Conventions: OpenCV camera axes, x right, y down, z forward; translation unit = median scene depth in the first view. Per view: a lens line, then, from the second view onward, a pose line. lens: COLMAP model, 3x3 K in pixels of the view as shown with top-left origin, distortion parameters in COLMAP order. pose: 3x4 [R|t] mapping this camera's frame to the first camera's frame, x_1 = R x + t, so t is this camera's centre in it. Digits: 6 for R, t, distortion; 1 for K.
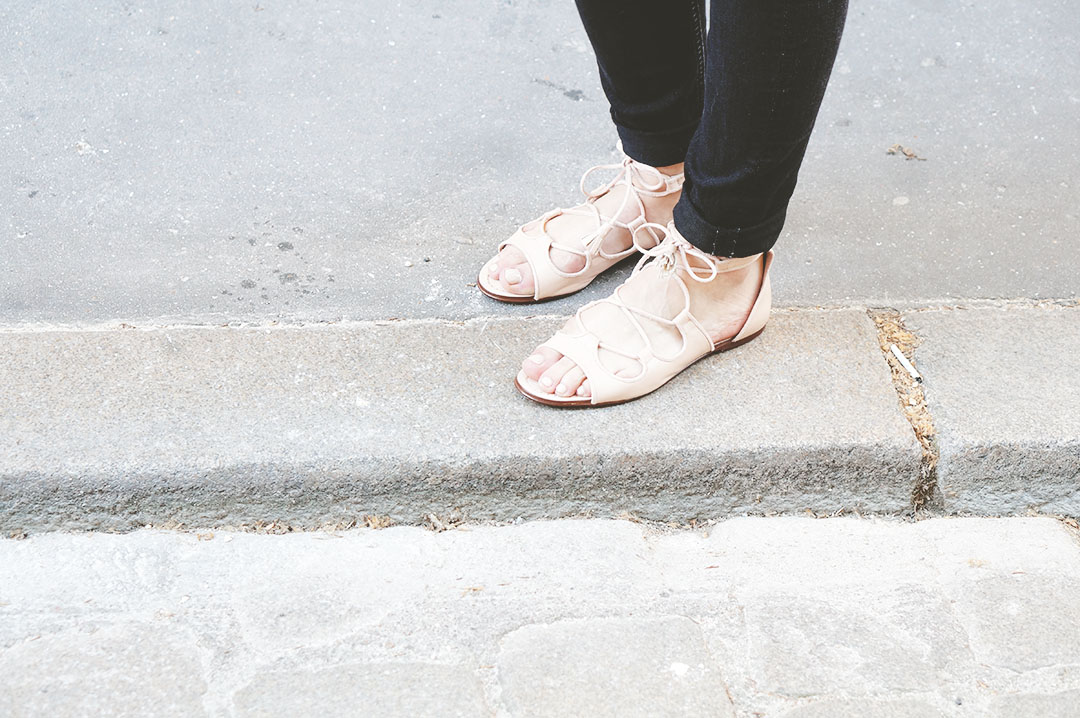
lens RADIAL K [[2315.7, 0, 542.4], [0, 2315.7, 357.8], [0, 0, 1]] dist [0.077273, 0.000000]
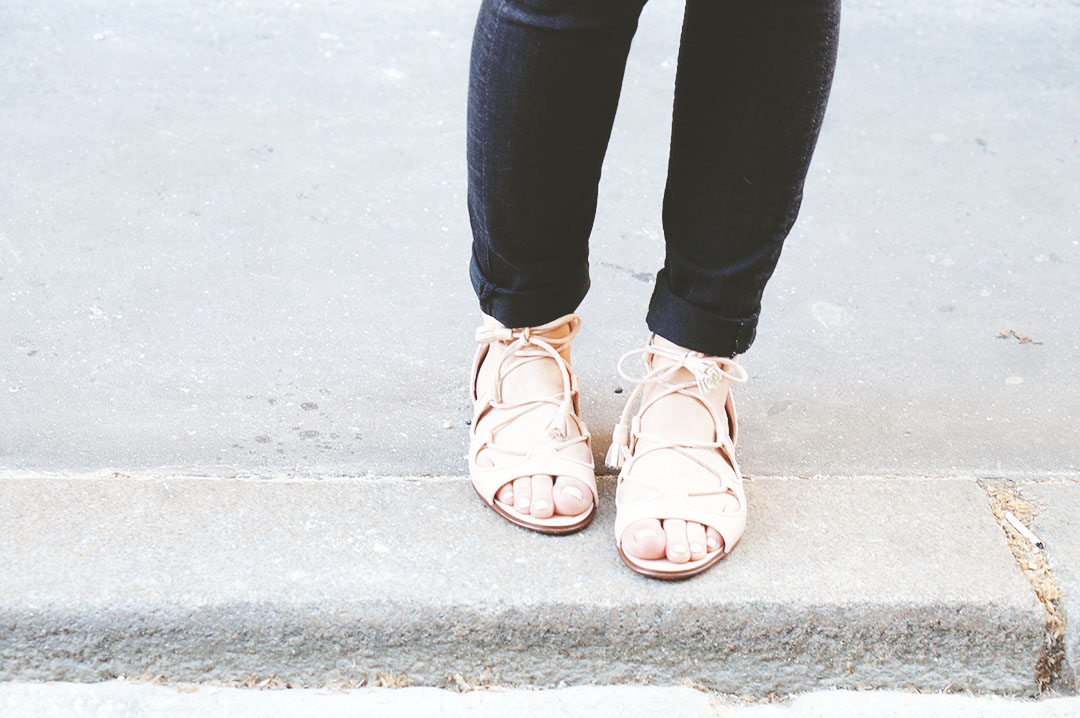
lens RADIAL K [[2315.7, 0, 539.5], [0, 2315.7, 358.8], [0, 0, 1]] dist [0.077273, 0.000000]
pose [[0.998395, 0.003795, -0.056499, 0.027934], [-0.016569, 0.973662, -0.227395, 0.141209], [0.054148, 0.227966, 0.972162, 0.151387]]
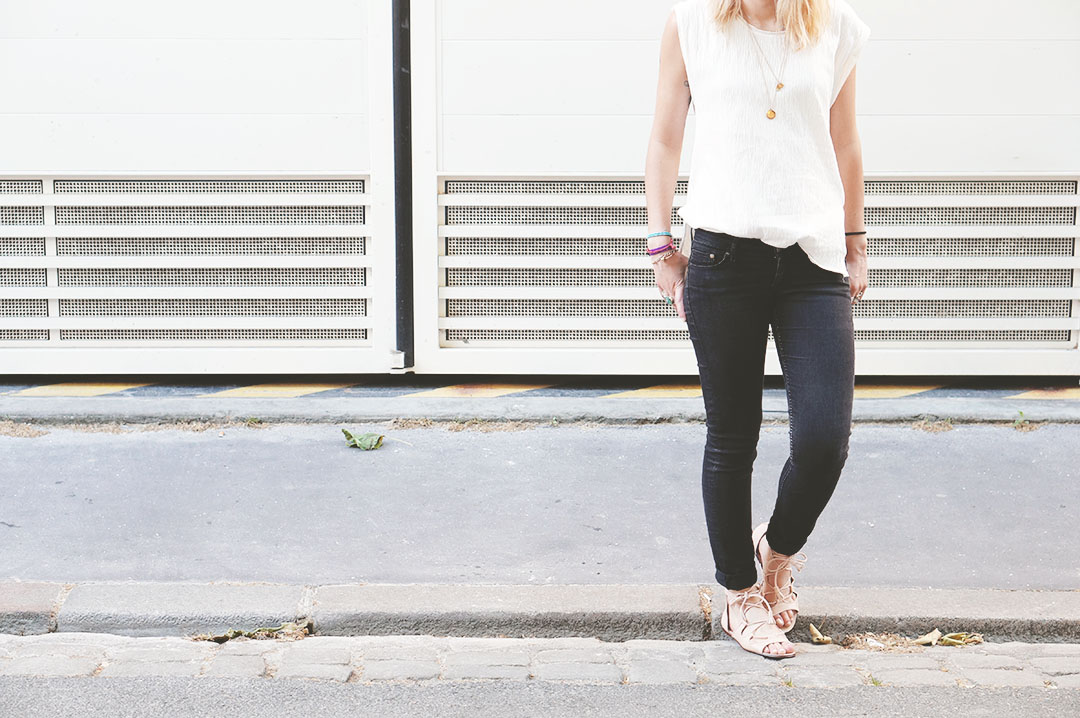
lens RADIAL K [[2315.7, 0, 537.1], [0, 2315.7, 357.3], [0, 0, 1]] dist [0.077273, 0.000000]
pose [[0.991158, -0.027499, -0.129805, 0.322011], [-0.028240, 0.912155, -0.408870, 0.856692], [0.129646, 0.408921, 0.903314, -1.554199]]
